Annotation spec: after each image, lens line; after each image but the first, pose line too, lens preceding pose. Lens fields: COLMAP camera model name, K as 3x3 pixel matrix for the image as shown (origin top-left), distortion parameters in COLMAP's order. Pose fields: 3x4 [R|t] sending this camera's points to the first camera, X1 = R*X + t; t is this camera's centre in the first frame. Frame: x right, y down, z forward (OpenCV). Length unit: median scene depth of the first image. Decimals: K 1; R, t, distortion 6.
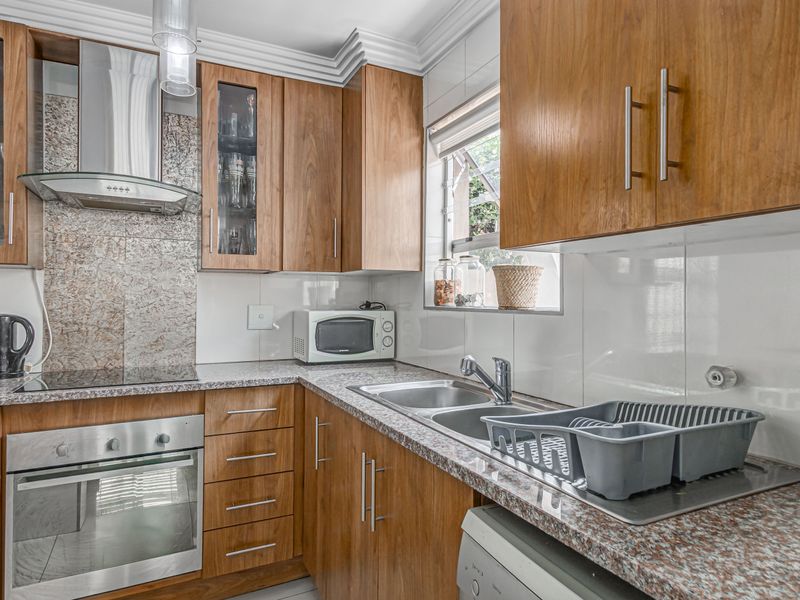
lens RADIAL K [[479.2, 0, 397.7], [0, 479.2, 292.6], [0, 0, 1]] dist [0.018897, -0.001346]
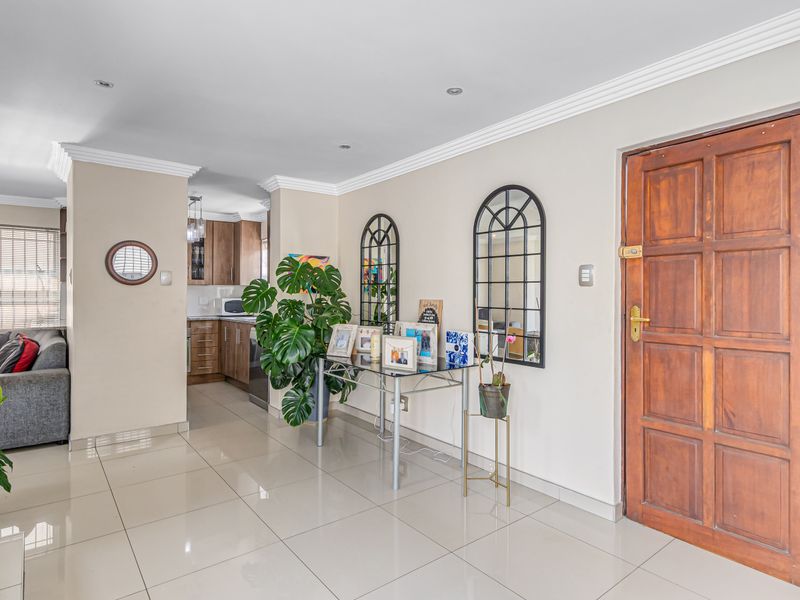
lens RADIAL K [[456.4, 0, 400.0], [0, 456.4, 300.0], [0, 0, 1]] dist [0.003593, -0.000576]
pose [[0.976917, -0.000468, 0.213620, 0.327963], [-0.003819, 0.999800, 0.019654, -0.012671], [-0.213586, -0.020016, 0.976719, -2.282023]]
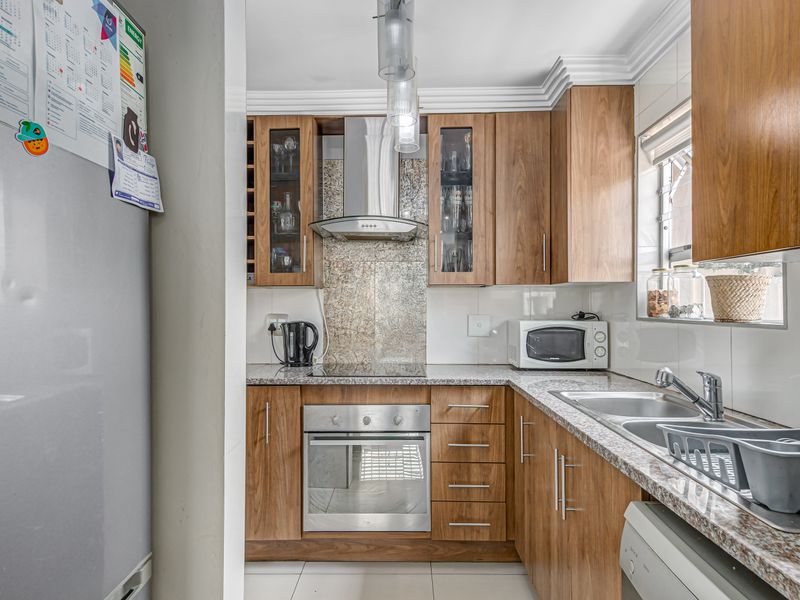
lens RADIAL K [[456.4, 0, 400.0], [0, 456.4, 300.0], [0, 0, 1]] dist [0.003593, -0.000576]
pose [[0.893166, -0.010626, -0.449602, 0.045843], [0.008515, 0.999941, -0.006719, -0.005291], [0.449647, 0.002173, 0.893204, -0.060685]]
